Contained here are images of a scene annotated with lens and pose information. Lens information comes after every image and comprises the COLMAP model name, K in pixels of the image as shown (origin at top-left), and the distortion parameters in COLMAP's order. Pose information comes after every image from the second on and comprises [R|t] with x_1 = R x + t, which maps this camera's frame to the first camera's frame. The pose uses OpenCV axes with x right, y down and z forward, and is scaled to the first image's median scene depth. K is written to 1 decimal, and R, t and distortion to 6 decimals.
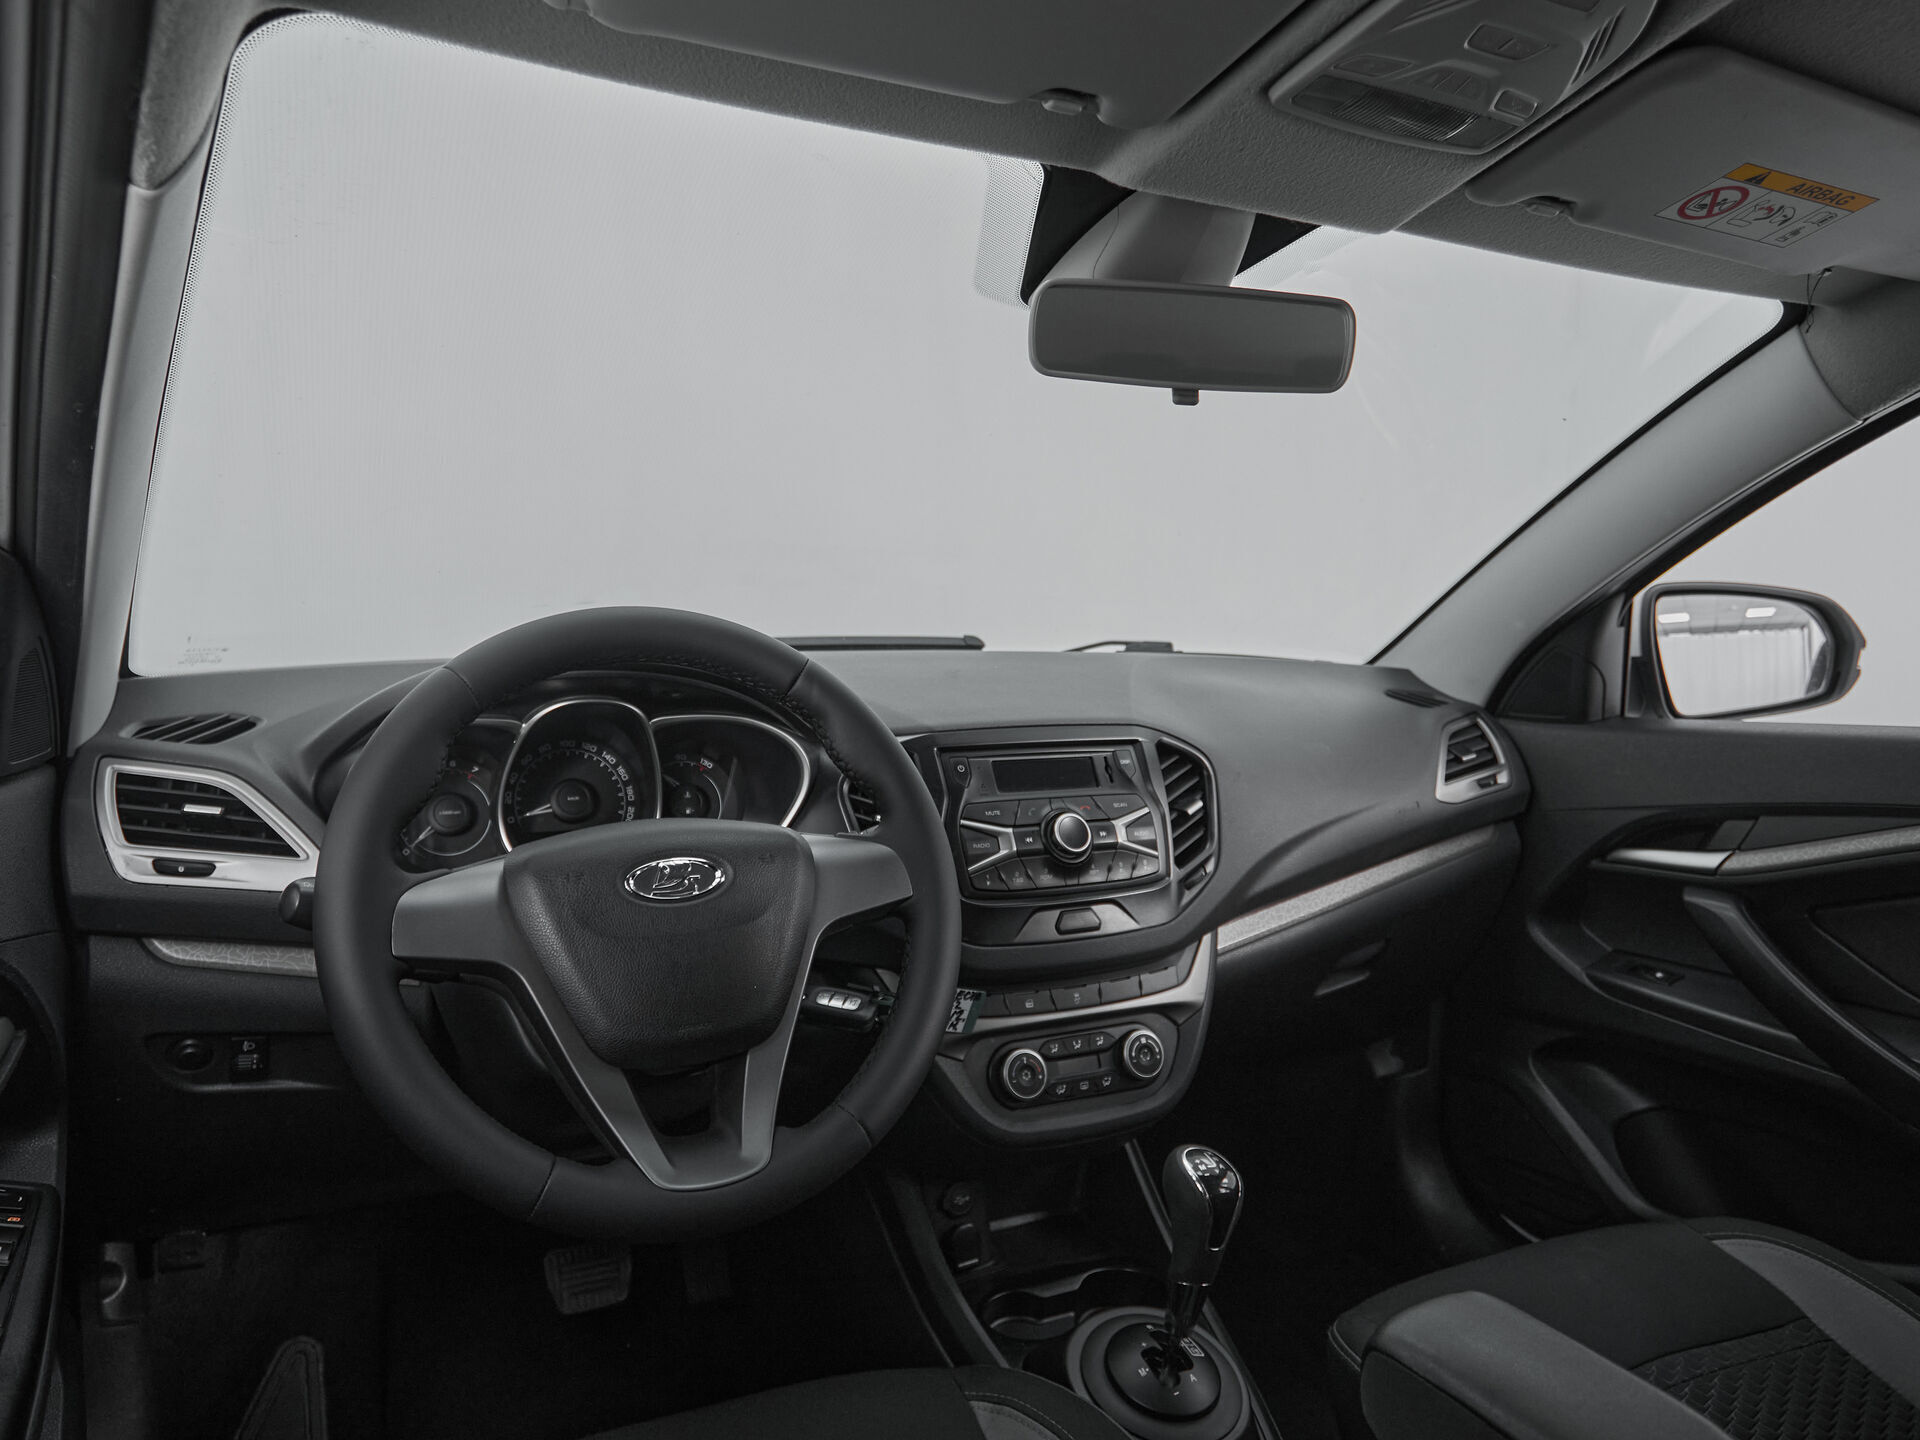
lens RADIAL K [[1318.1, 0, 1018.9], [0, 1318.1, 720.1], [0, 0, 1]] dist [-0.002686, -0.000719]
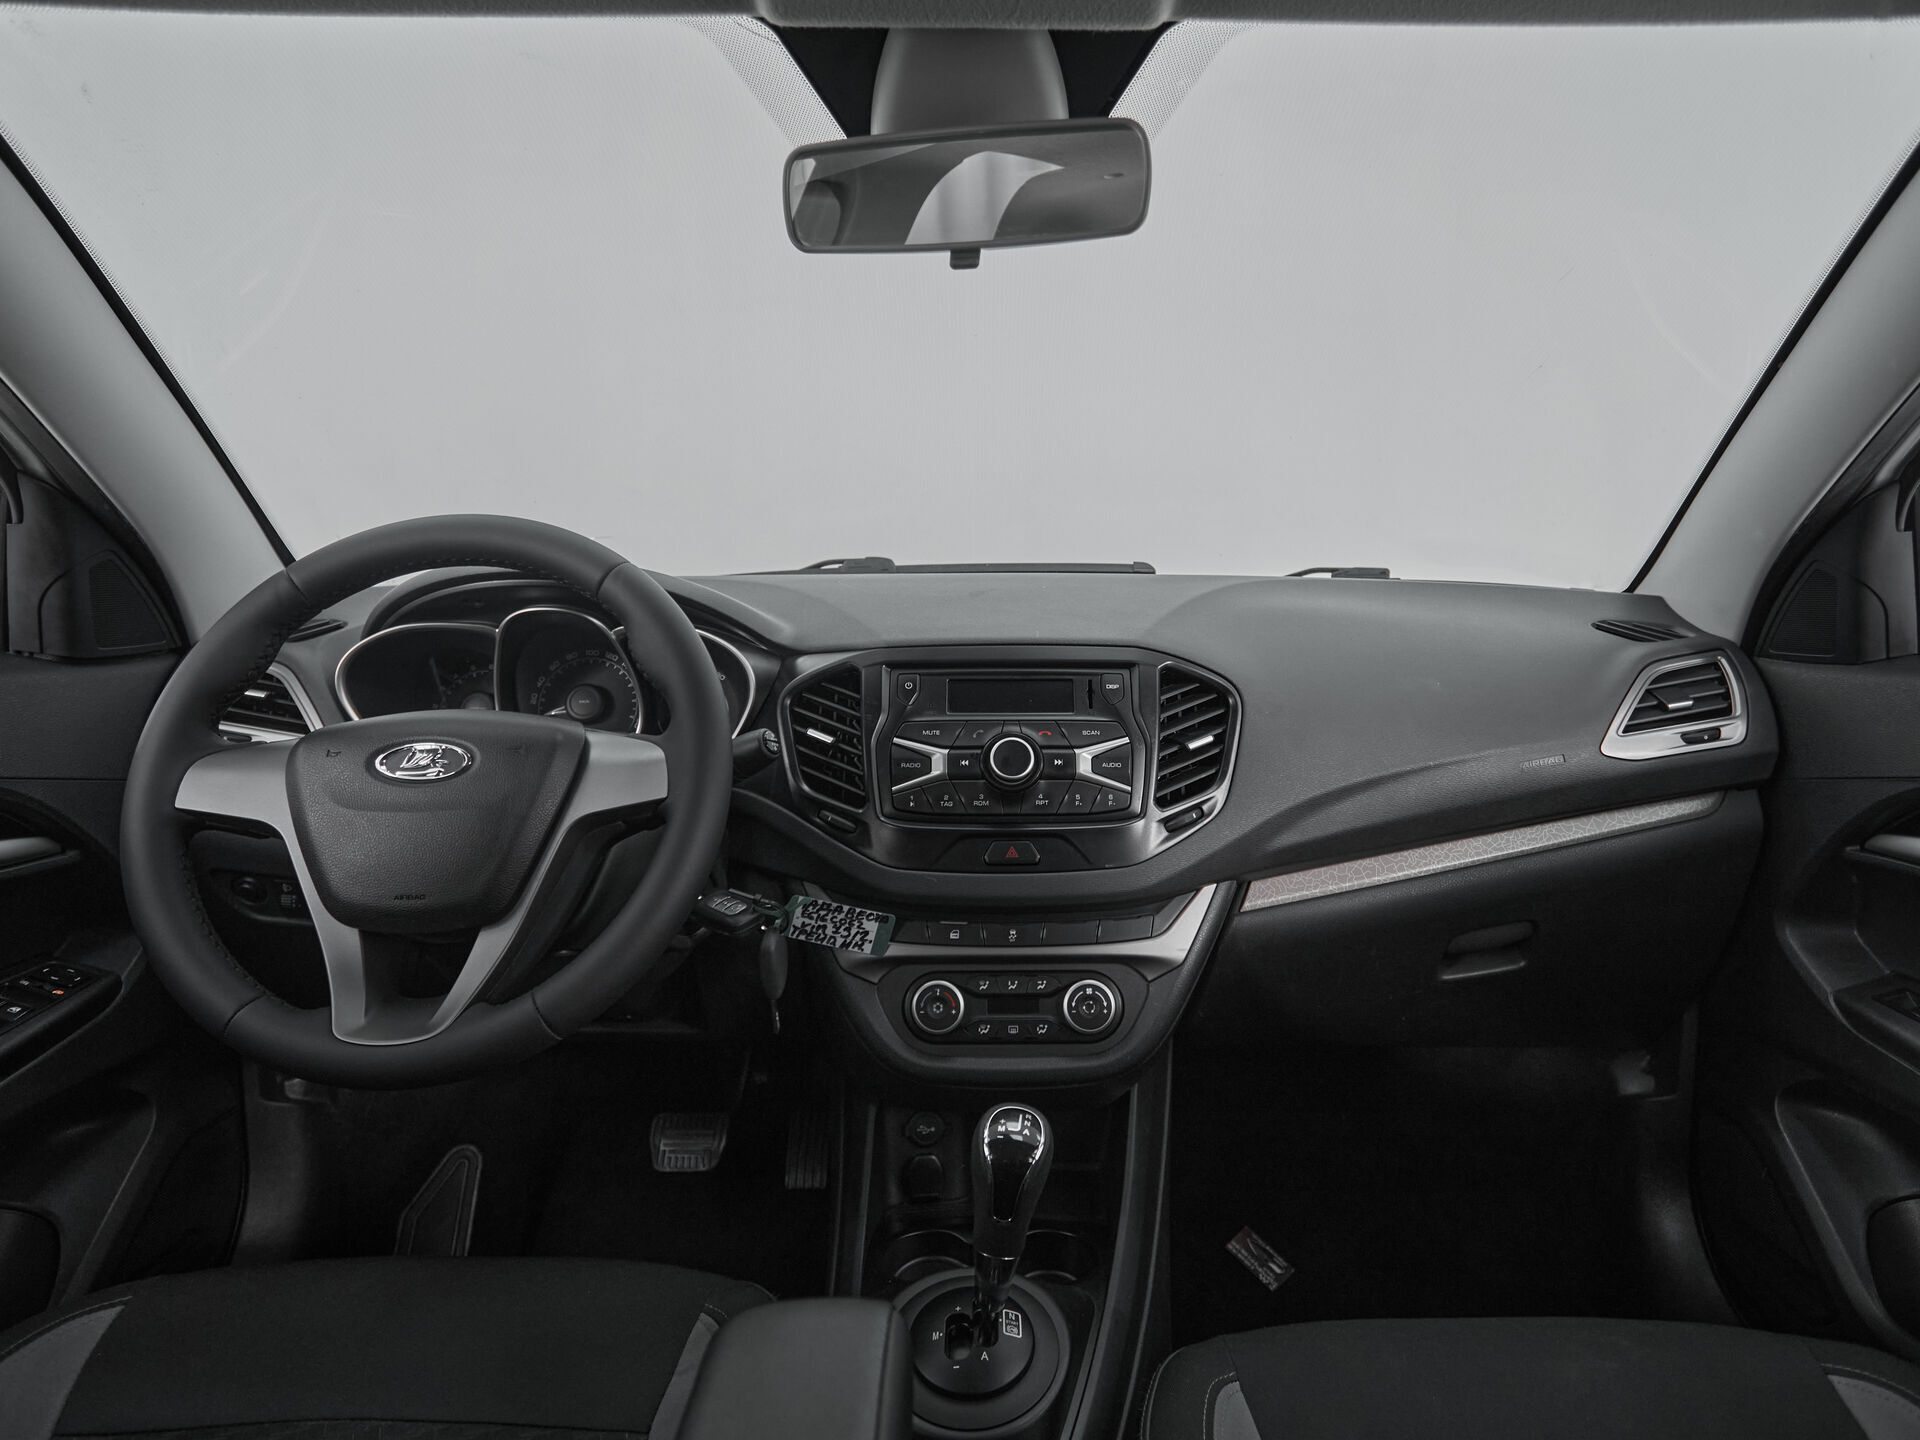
lens RADIAL K [[1277.6, 0, 1043.7], [0, 1277.6, 714.3], [0, 0, 1]] dist [-0.001442, -0.004737]
pose [[0.896402, 0.036681, -0.441722, 0.450872], [-0.024211, 0.999134, 0.033836, 0.023174], [0.442580, -0.019636, 0.896514, 0.200303]]
